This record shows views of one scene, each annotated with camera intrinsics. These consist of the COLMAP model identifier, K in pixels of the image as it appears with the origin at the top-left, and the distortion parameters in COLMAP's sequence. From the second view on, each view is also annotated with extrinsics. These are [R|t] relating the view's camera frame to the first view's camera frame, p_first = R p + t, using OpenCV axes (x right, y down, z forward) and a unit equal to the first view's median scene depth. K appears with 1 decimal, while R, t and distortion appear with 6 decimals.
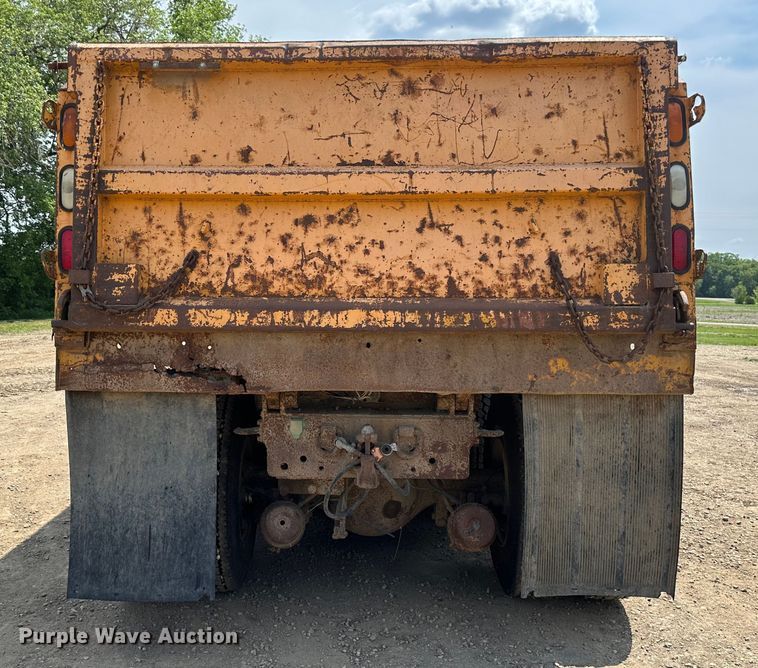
lens RADIAL K [[775.3, 0, 338.1], [0, 775.3, 355.5], [0, 0, 1]] dist [0.193210, -0.378390]
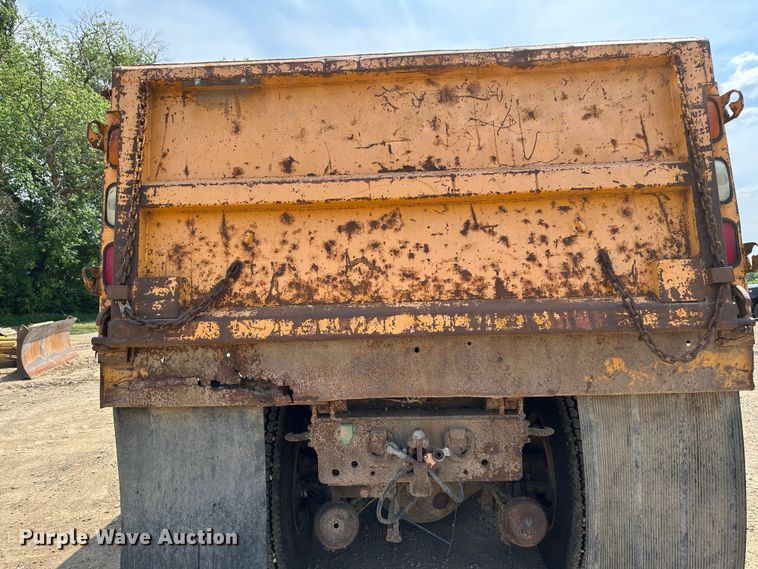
lens RADIAL K [[534.1, 0, 379.9], [0, 534.1, 291.2], [0, 0, 1]] dist [0.114719, -0.176734]
pose [[0.999348, -0.035855, 0.004313, -0.007962], [0.036074, 0.996681, -0.072976, -0.039728], [-0.001682, 0.073084, 0.997324, 0.324478]]
